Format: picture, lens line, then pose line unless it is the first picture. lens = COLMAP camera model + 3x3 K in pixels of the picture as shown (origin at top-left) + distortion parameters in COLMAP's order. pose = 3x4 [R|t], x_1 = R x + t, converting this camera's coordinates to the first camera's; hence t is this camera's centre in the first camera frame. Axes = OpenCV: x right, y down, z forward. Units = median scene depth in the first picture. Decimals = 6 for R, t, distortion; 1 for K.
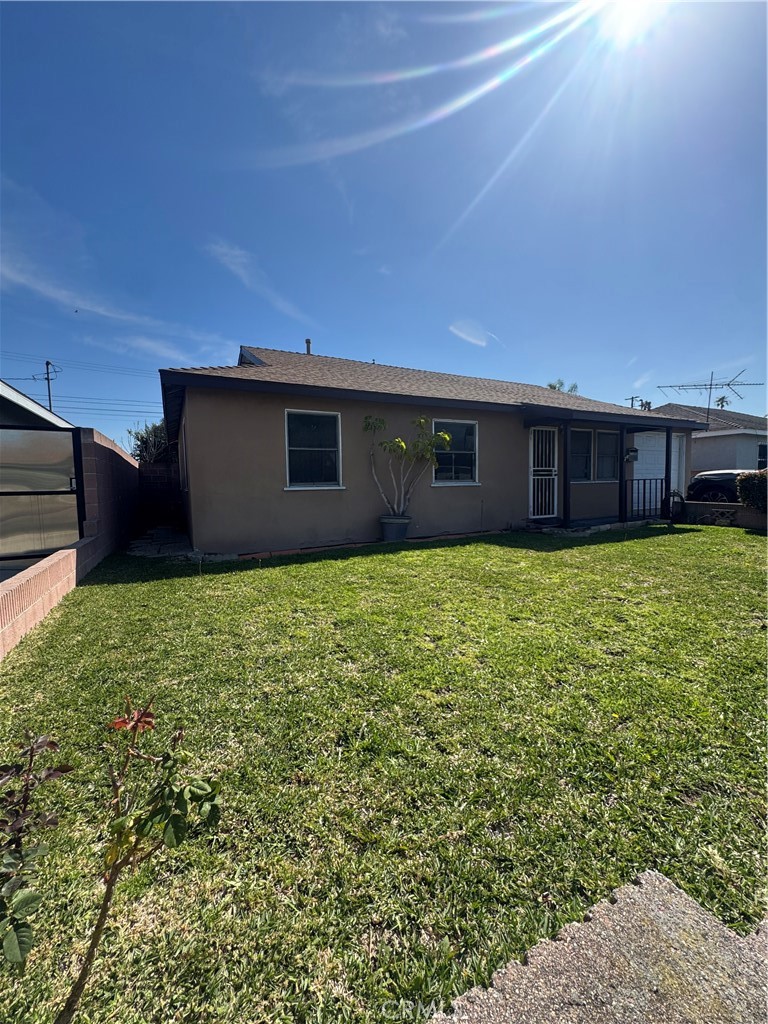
lens RADIAL K [[410.6, 0, 382.3], [0, 410.6, 508.7], [0, 0, 1]] dist [-0.005534, 0.000717]
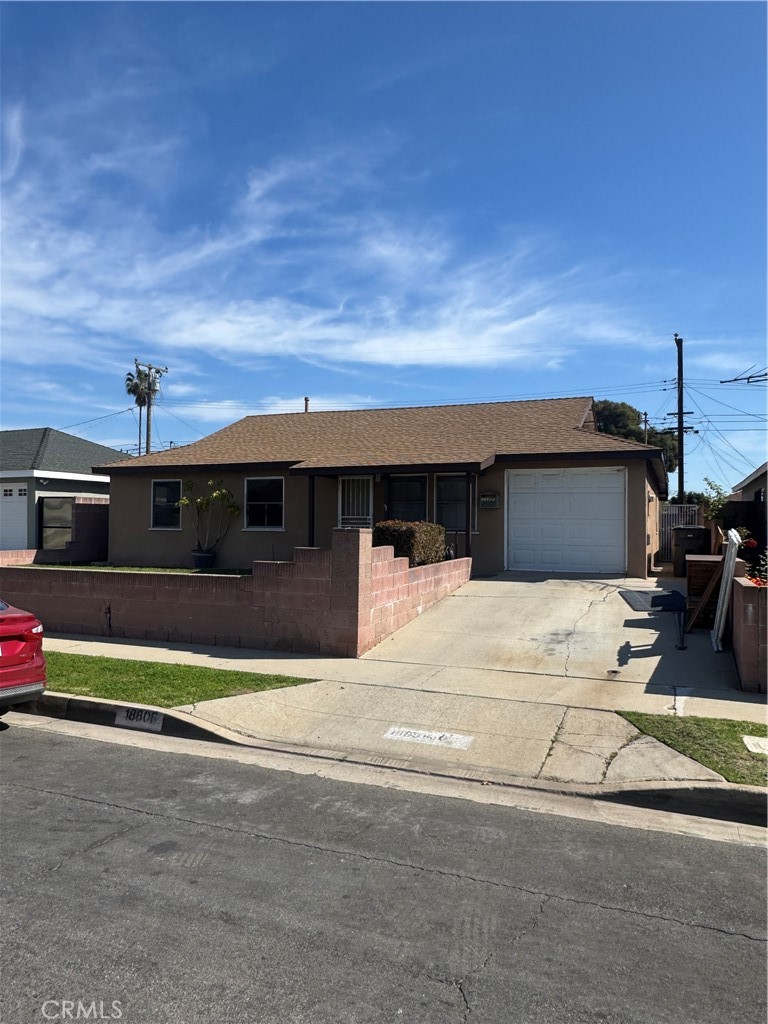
lens RADIAL K [[714.1, 0, 380.3], [0, 714.1, 515.1], [0, 0, 1]] dist [-0.007305, 0.004474]
pose [[0.646874, 0.003831, -0.762587, 1.866710], [-0.072019, 0.995825, -0.056088, -0.009146], [0.759188, 0.091203, 0.644450, -0.085485]]
